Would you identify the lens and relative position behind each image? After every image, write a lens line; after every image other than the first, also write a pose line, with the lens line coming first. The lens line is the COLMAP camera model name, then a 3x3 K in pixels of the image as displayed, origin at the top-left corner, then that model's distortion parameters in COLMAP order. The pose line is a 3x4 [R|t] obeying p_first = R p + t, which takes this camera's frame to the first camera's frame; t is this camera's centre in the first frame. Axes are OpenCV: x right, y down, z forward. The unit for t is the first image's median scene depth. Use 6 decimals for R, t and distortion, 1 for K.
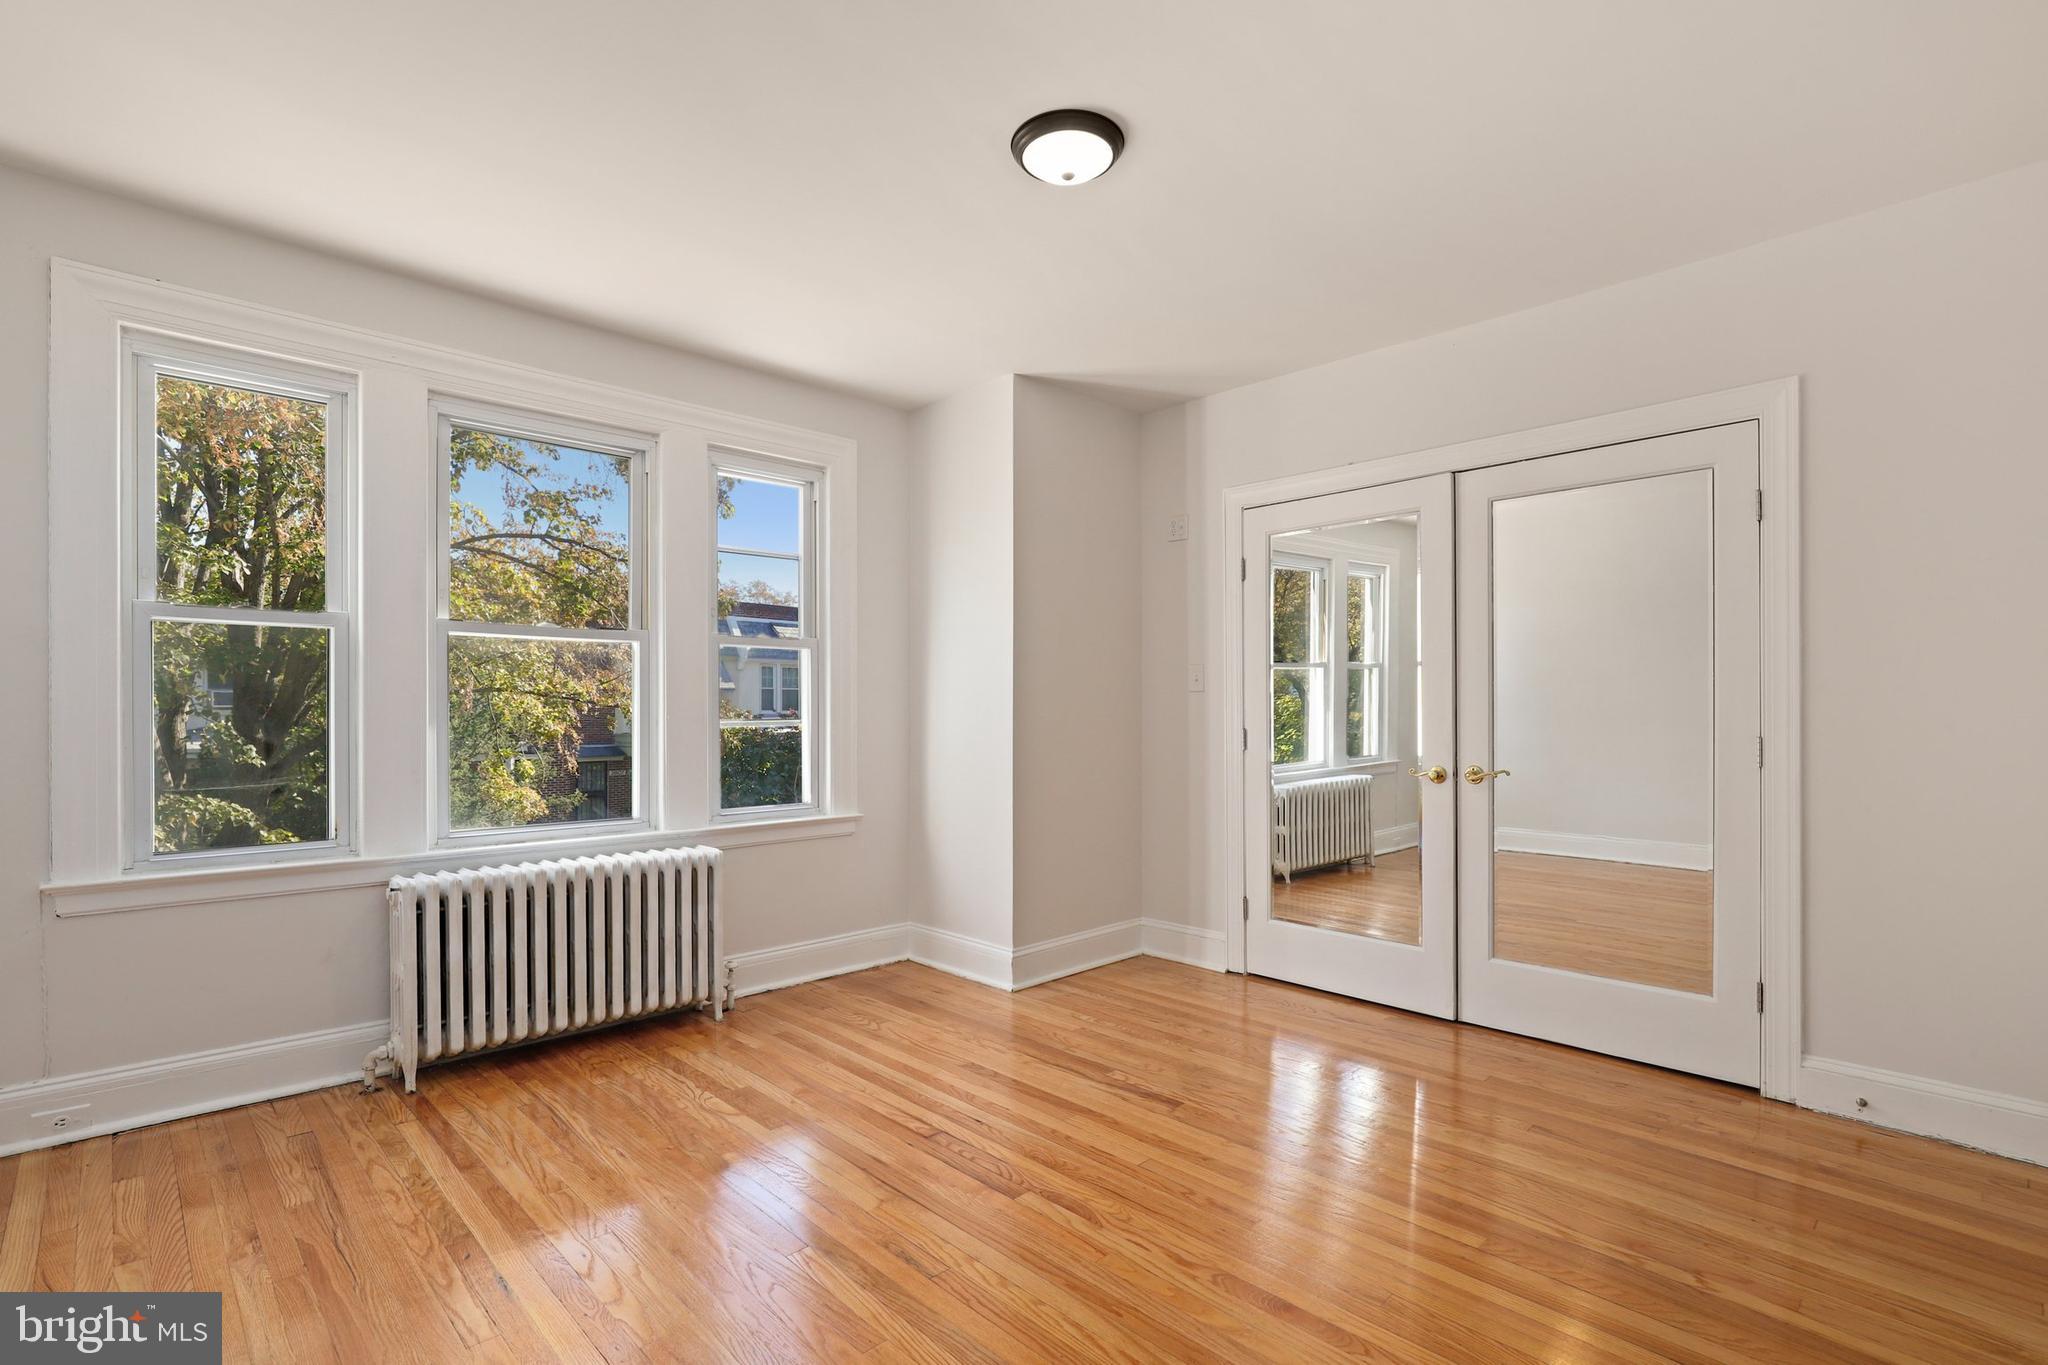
lens RADIAL K [[941.9, 0, 1023.5], [0, 941.9, 703.5], [0, 0, 1]] dist [-0.012035, 0.000991]
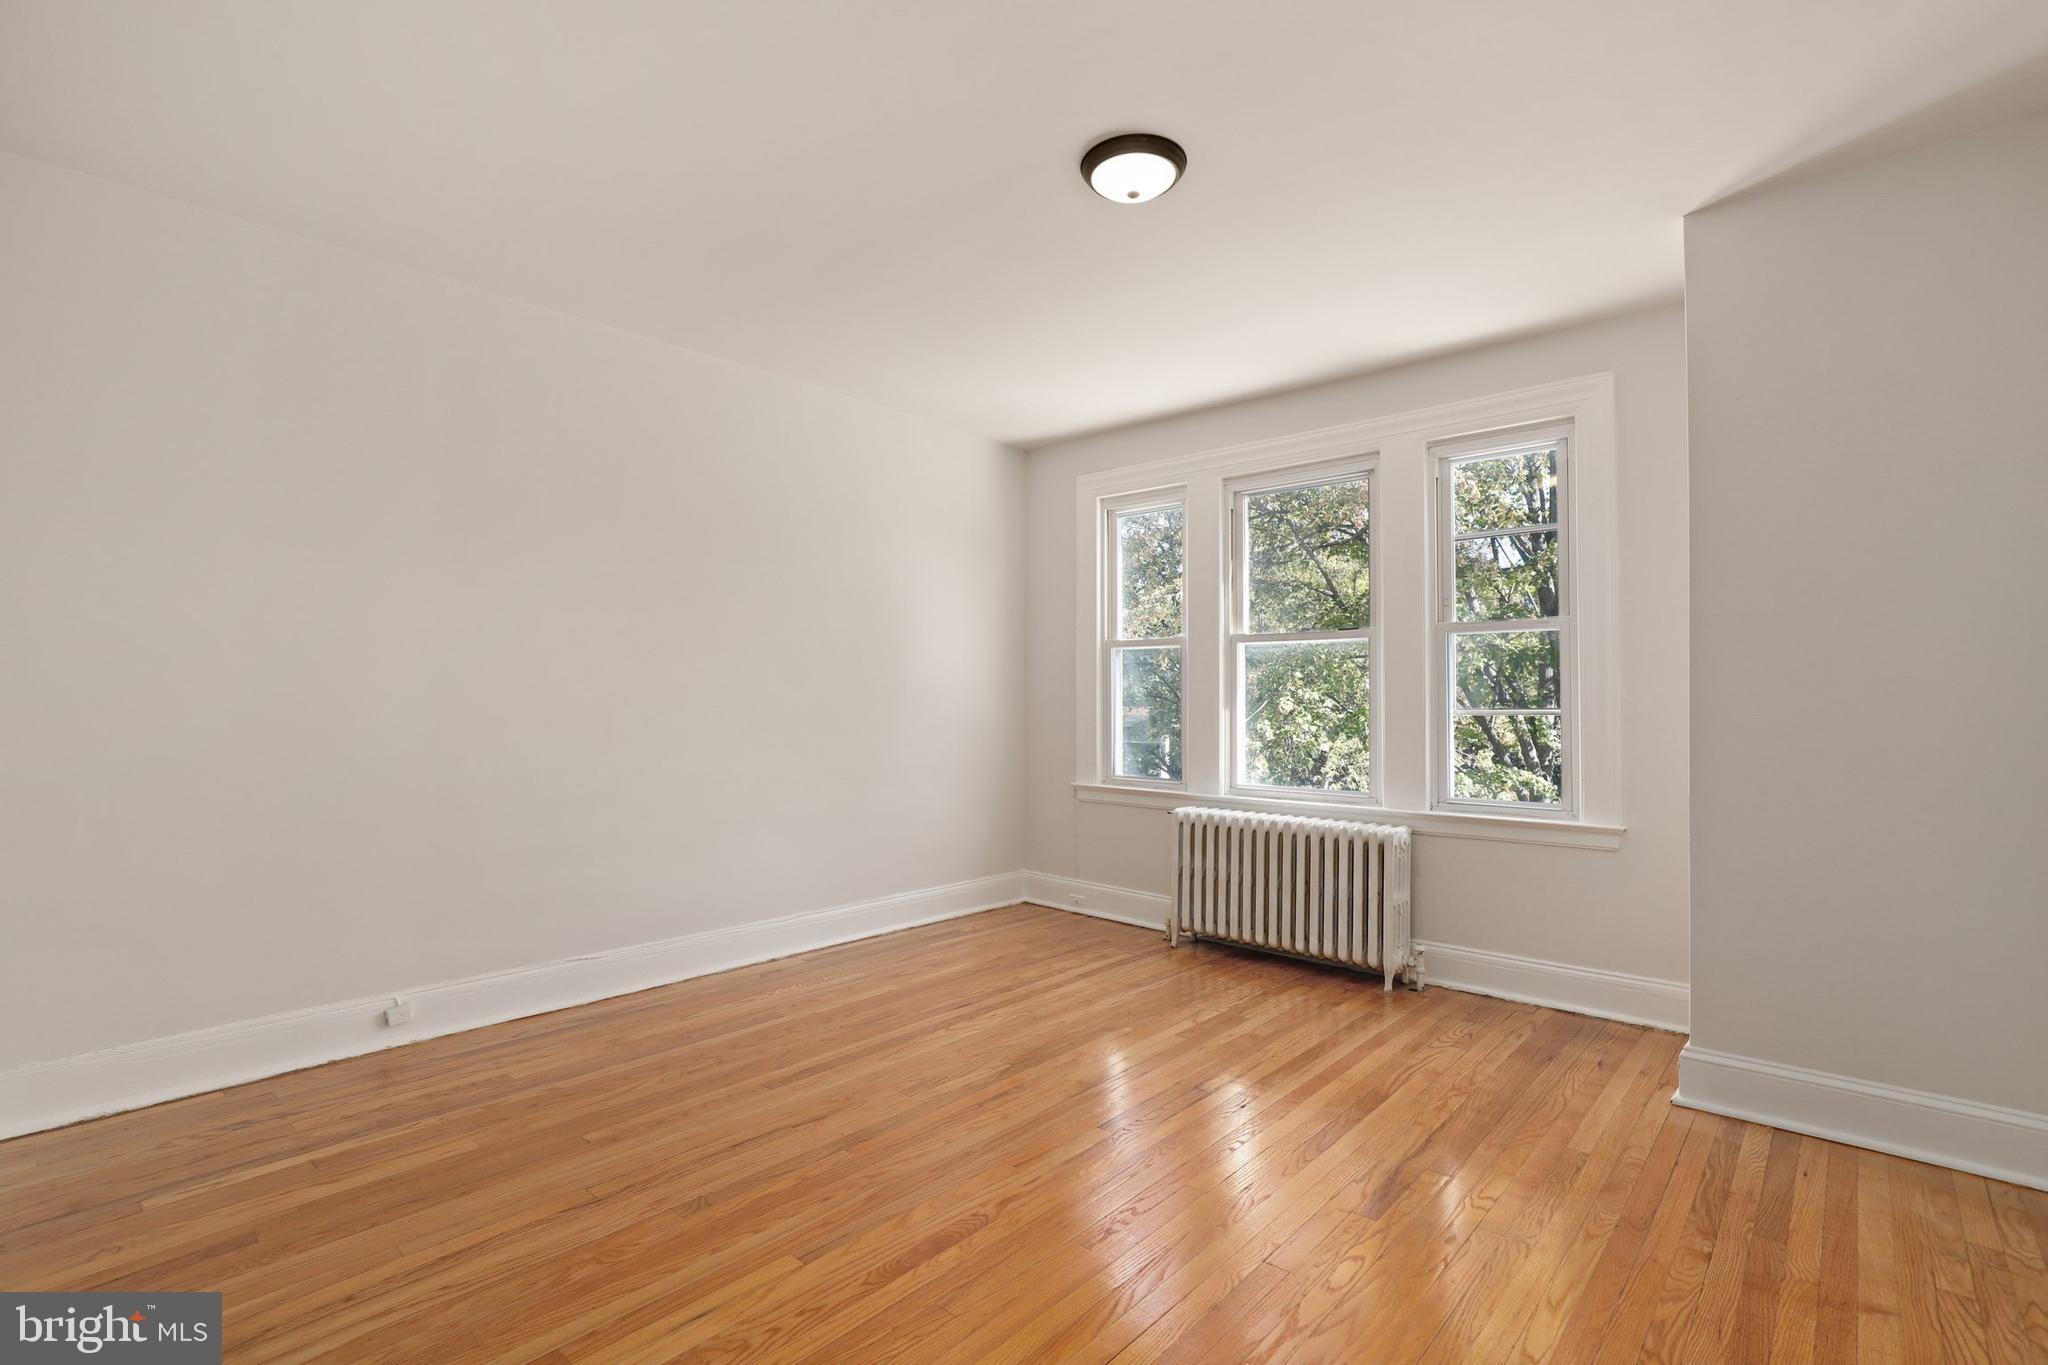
lens RADIAL K [[953.2, 0, 1055.6], [0, 953.2, 670.5], [0, 0, 1]] dist [-0.001601, -0.000014]
pose [[0.093234, -0.030629, -0.995173, 0.819944], [0.003809, 0.999530, -0.030406, 0.008405], [0.995637, -0.000956, 0.093307, 0.604545]]
